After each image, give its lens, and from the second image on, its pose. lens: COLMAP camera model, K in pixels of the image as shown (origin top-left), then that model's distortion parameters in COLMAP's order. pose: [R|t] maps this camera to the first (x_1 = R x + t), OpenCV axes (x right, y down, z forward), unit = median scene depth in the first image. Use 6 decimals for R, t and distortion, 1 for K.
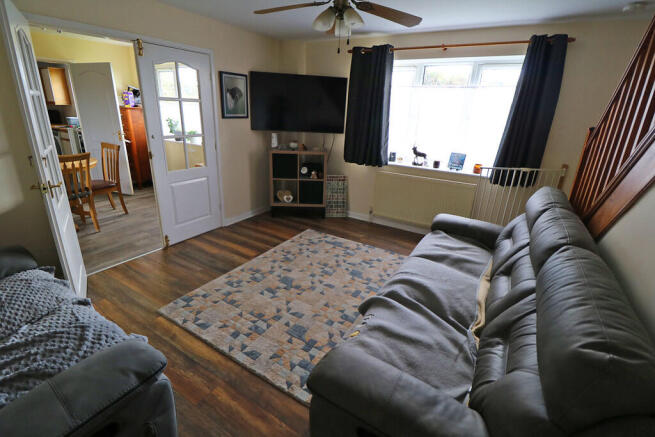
lens RADIAL K [[304.0, 0, 324.2], [0, 304.0, 214.8], [0, 0, 1]] dist [-0.009112, -0.006718]
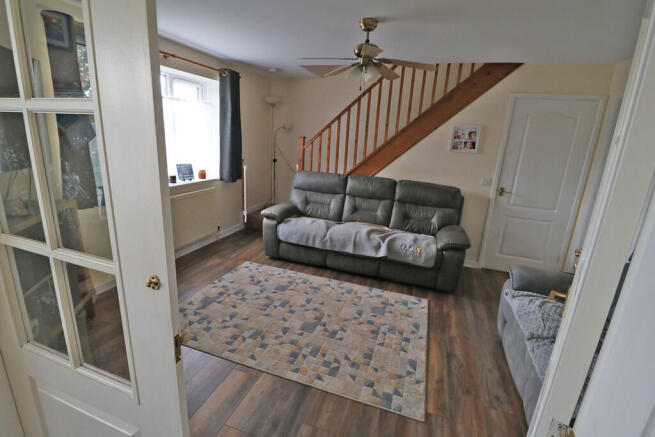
lens RADIAL K [[304.0, 0, 323.2], [0, 304.0, 218.6], [0, 0, 1]] dist [-0.009112, -0.006718]
pose [[-0.214400, -0.310402, 0.926112, -0.914255], [0.259863, 0.895861, 0.360422, -0.399113], [-0.941543, 0.317937, -0.111410, 1.030592]]
